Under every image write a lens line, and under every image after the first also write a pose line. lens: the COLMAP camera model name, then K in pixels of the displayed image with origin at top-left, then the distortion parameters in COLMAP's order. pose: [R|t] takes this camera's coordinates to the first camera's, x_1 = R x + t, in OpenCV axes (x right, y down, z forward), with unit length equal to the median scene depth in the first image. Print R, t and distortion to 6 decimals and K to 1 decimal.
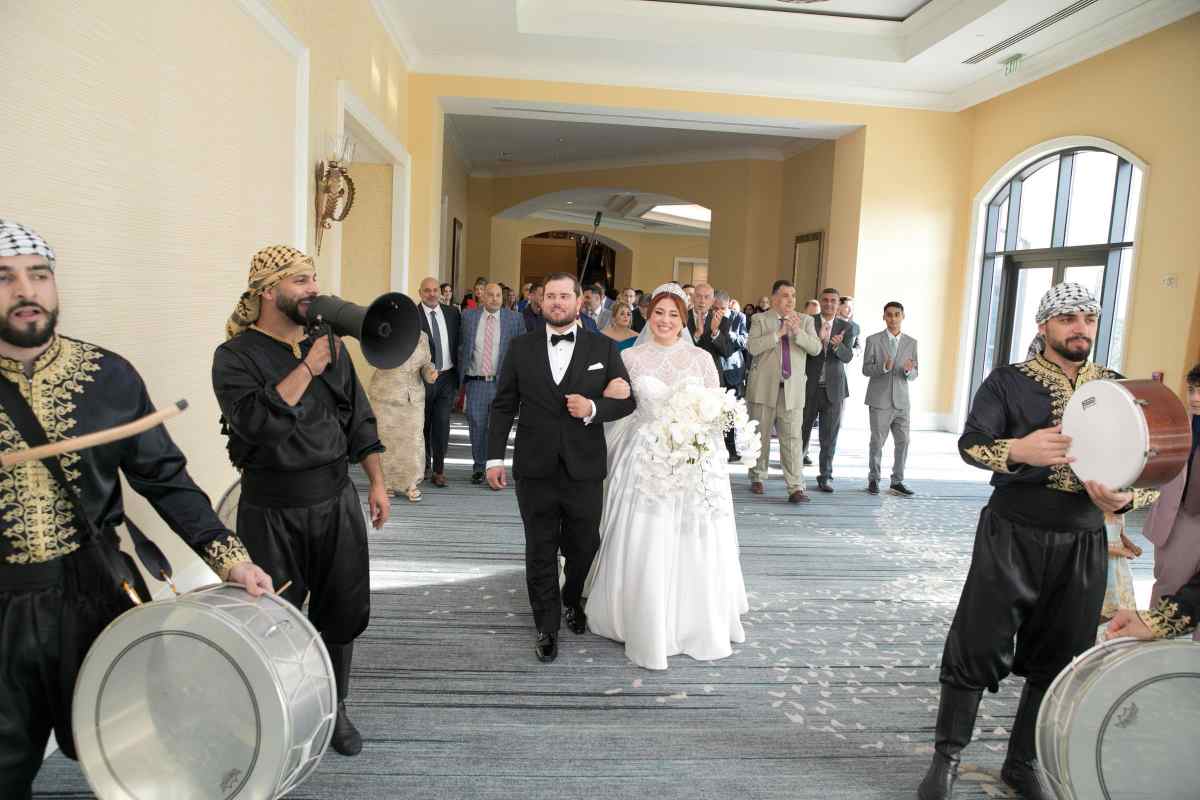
lens RADIAL K [[830.6, 0, 600.0], [0, 830.6, 400.0], [0, 0, 1]] dist [-0.003175, -0.084613]
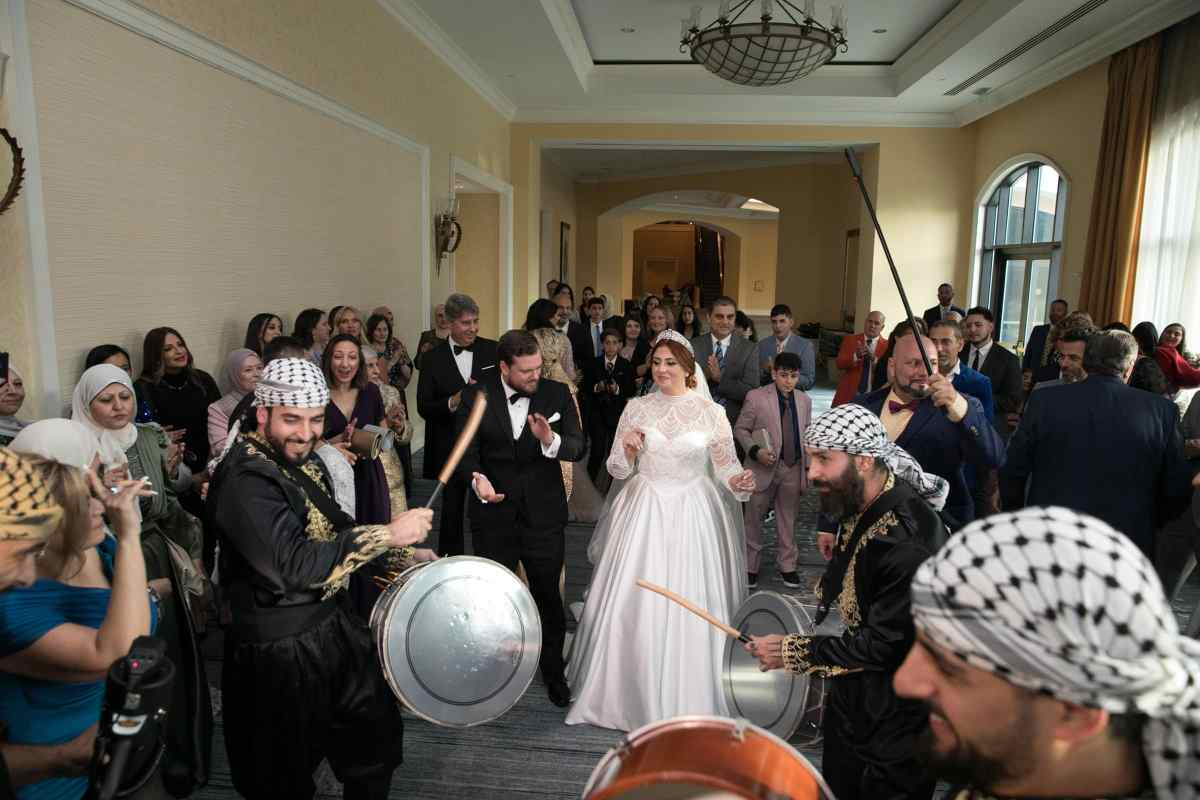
lens RADIAL K [[830.6, 0, 600.0], [0, 830.6, 400.0], [0, 0, 1]] dist [-0.003175, -0.084613]
pose [[0.986090, -0.000794, -0.166212, 0.123702], [0.005025, 0.999674, 0.025036, 0.010630], [0.166138, -0.025523, 0.985772, -0.276347]]
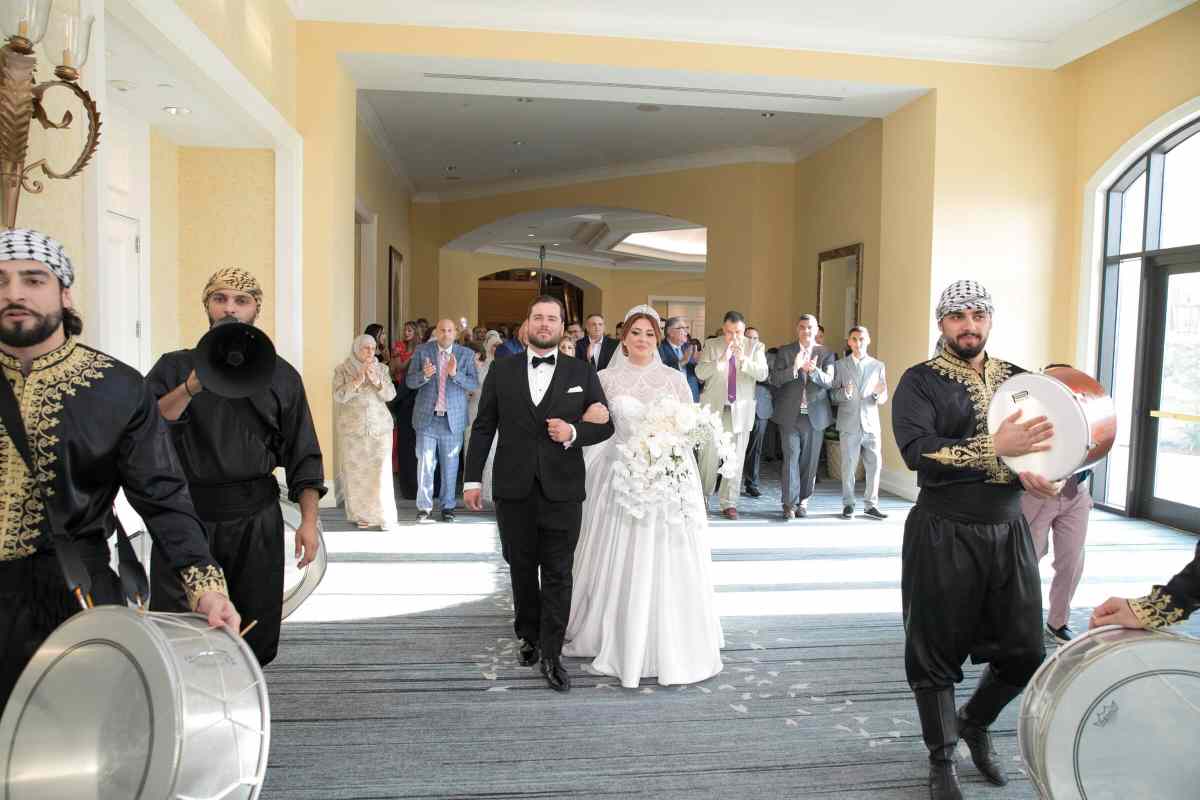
lens RADIAL K [[830.6, 0, 600.0], [0, 830.6, 400.0], [0, 0, 1]] dist [-0.003175, -0.084613]
pose [[0.998576, -0.033558, 0.041462, -0.014829], [0.035762, 0.997921, -0.053608, -0.029041], [-0.039576, 0.055015, 0.997701, 0.305712]]
